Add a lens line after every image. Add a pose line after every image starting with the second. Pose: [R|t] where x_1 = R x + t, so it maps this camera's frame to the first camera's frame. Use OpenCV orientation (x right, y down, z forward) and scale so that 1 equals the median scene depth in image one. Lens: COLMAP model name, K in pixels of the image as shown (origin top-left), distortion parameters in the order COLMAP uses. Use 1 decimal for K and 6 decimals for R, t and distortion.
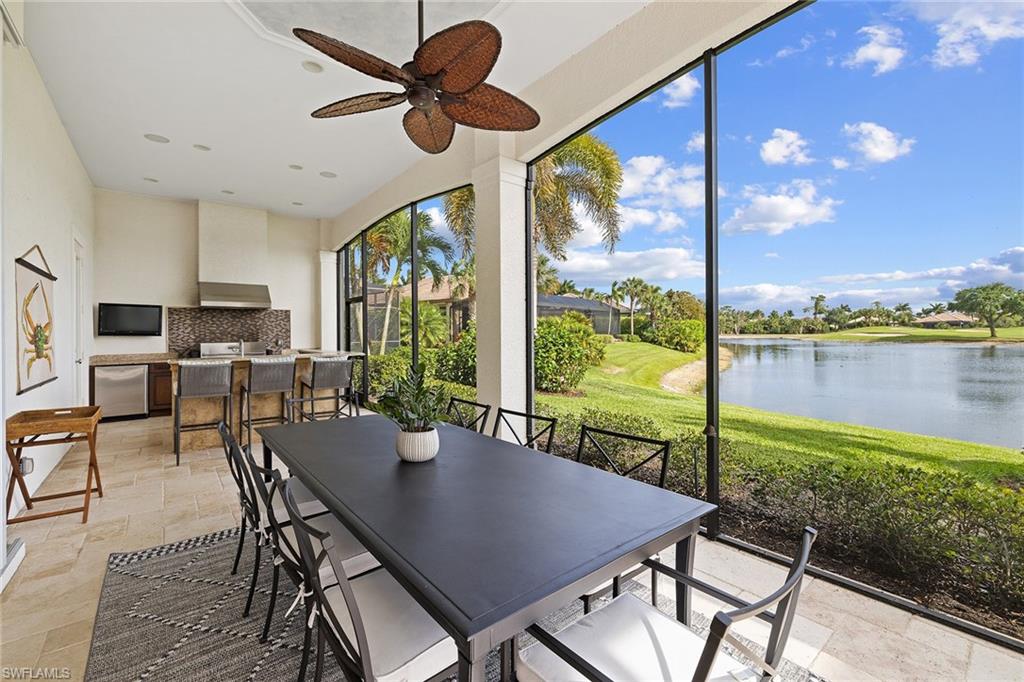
lens RADIAL K [[432.8, 0, 507.2], [0, 432.8, 332.4], [0, 0, 1]] dist [0.002938, 0.000231]
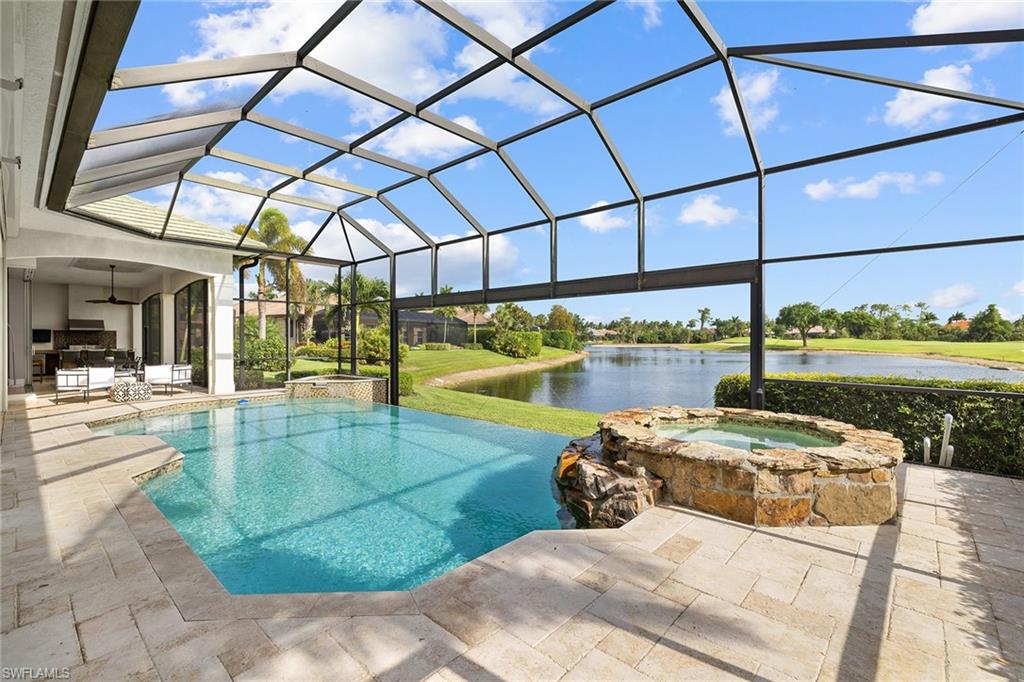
lens RADIAL K [[454.6, 0, 516.1], [0, 454.6, 336.2], [0, 0, 1]] dist [-0.007893, 0.002659]
pose [[0.982229, 0.006274, 0.187582, 0.168561], [-0.004291, 0.999931, -0.010977, -0.001279], [-0.187637, 0.009977, 0.982188, -0.259247]]
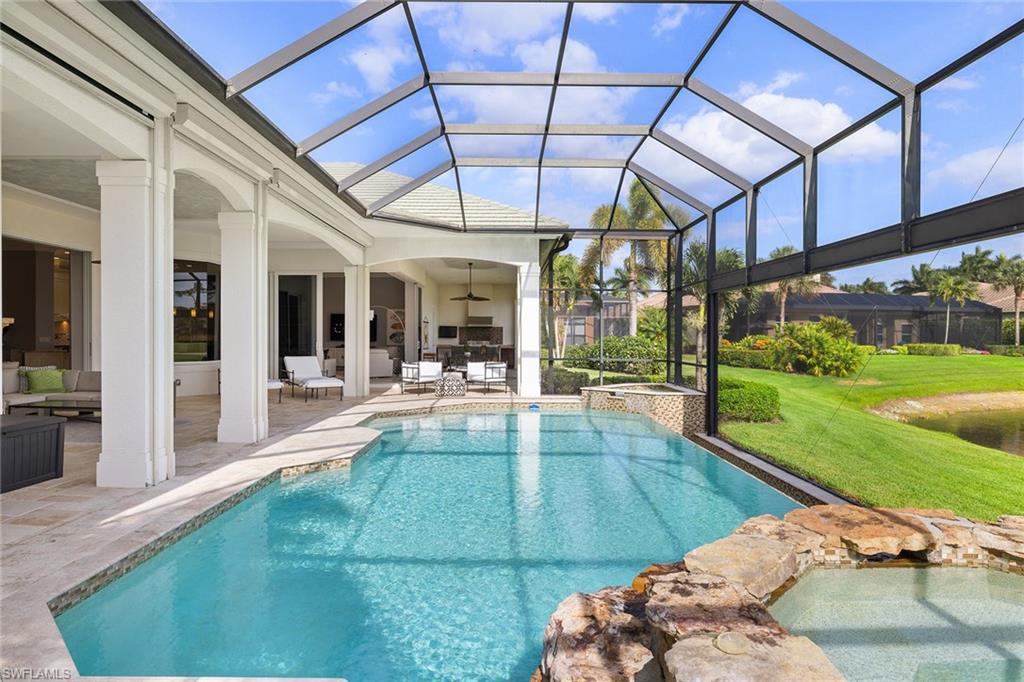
lens RADIAL K [[596.4, 0, 514.0], [0, 596.4, 338.8], [0, 0, 1]] dist [-0.012418, 0.004758]
pose [[0.796435, 0.012789, -0.604589, 0.223811], [-0.011435, 0.999916, 0.006088, -0.001594], [0.604616, 0.002065, 0.796514, -0.224159]]
